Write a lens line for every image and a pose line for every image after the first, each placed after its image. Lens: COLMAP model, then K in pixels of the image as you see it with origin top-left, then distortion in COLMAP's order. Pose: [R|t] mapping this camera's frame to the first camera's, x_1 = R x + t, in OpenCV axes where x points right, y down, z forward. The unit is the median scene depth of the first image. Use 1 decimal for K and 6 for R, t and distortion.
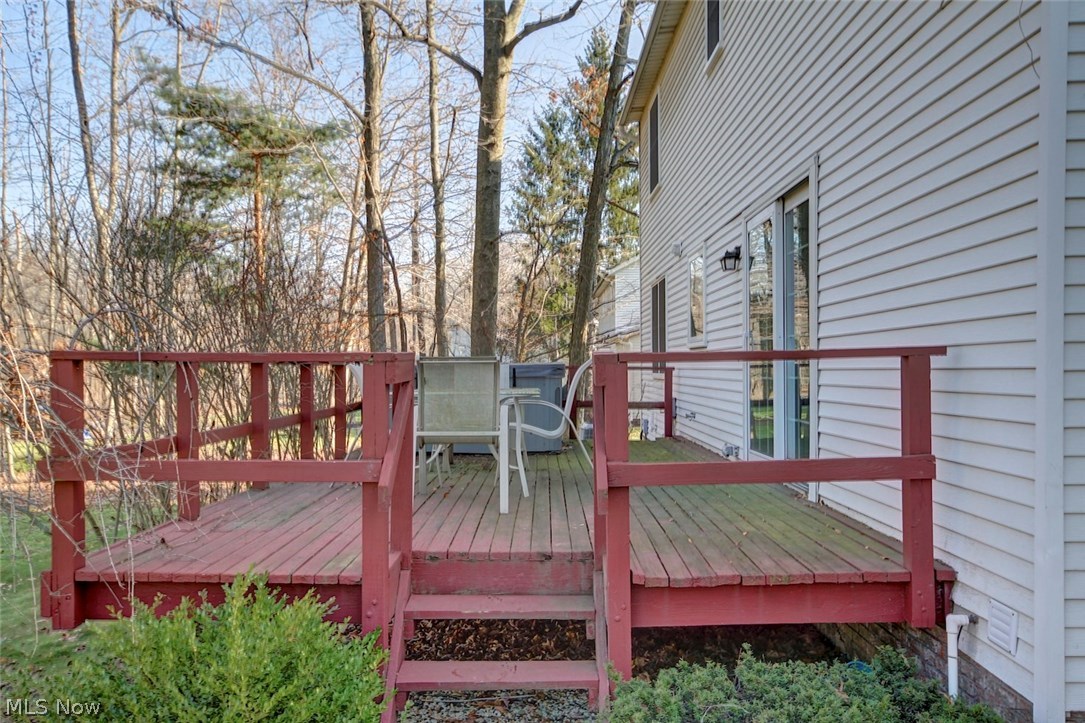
lens RADIAL K [[895.2, 0, 542.5], [0, 895.2, 361.5], [0, 0, 1]] dist [0.000964, 0.000863]
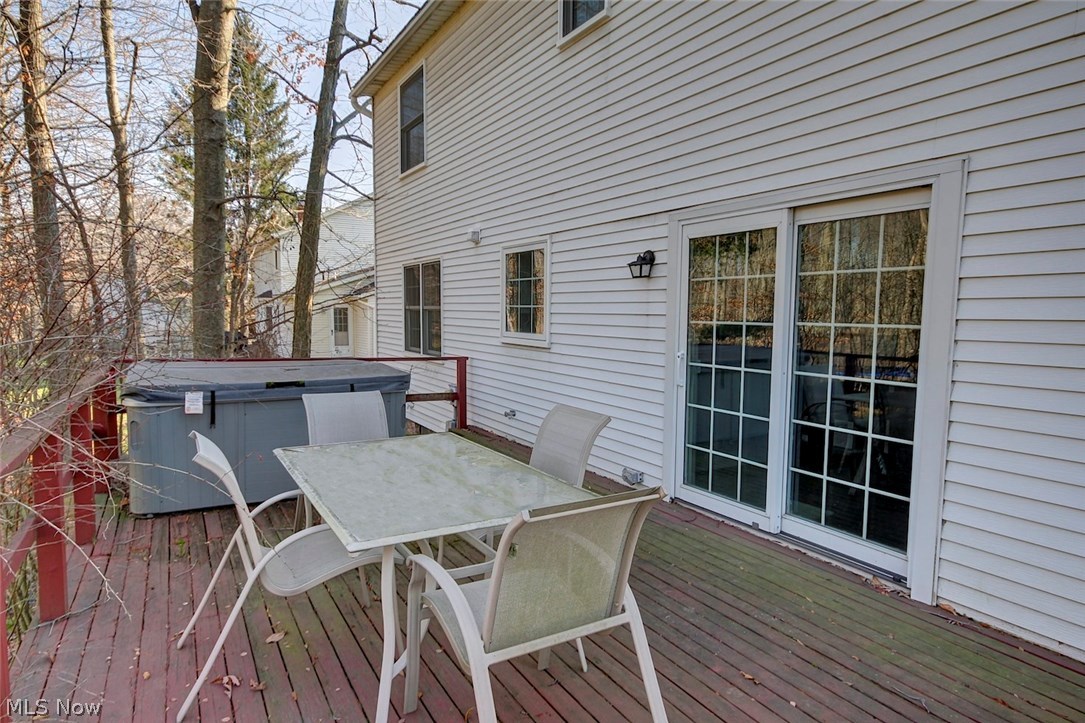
lens RADIAL K [[643.8, 0, 542.5], [0, 643.8, 361.5], [0, 0, 1]] dist [0.037334, -0.017622]
pose [[0.864532, -0.022510, 0.502074, -0.105719], [-0.021773, 0.996381, 0.082164, -0.037249], [-0.502107, -0.081965, 0.860913, 0.268086]]
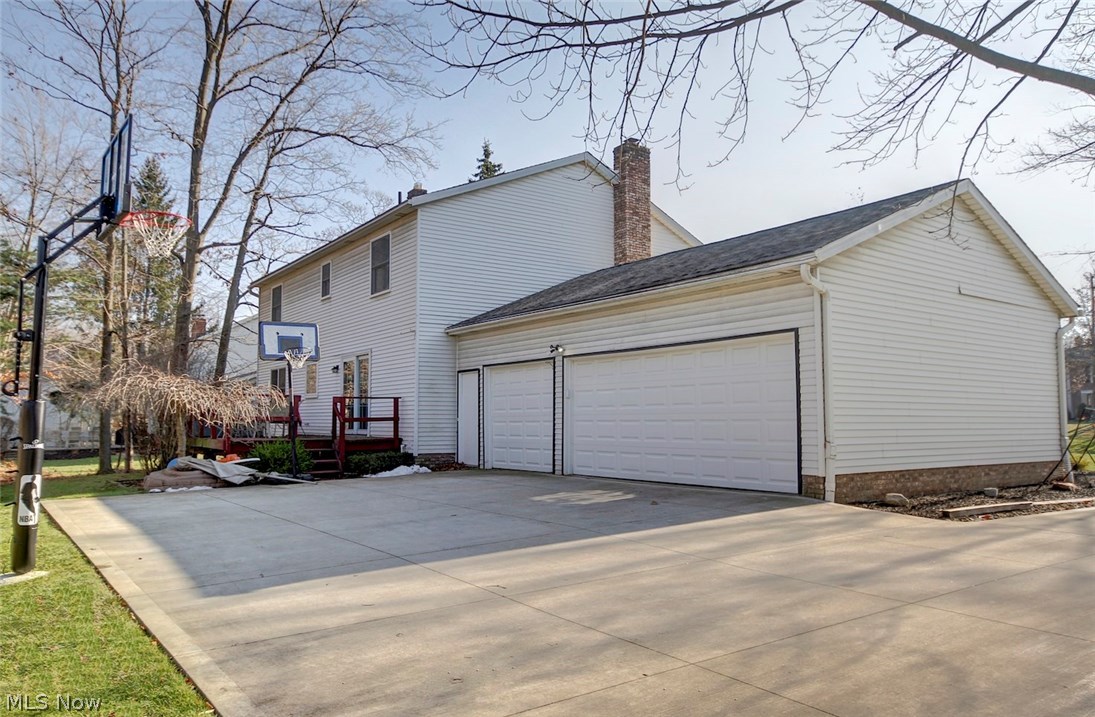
lens RADIAL K [[772.2, 0, 547.5], [0, 772.2, 358.5], [0, 0, 1]] dist [0.003466, 0.000960]
pose [[0.806956, 0.054072, 0.588131, -0.419472], [-0.008353, 0.996746, -0.080178, 0.031824], [-0.590553, 0.059788, 0.804781, -0.864712]]
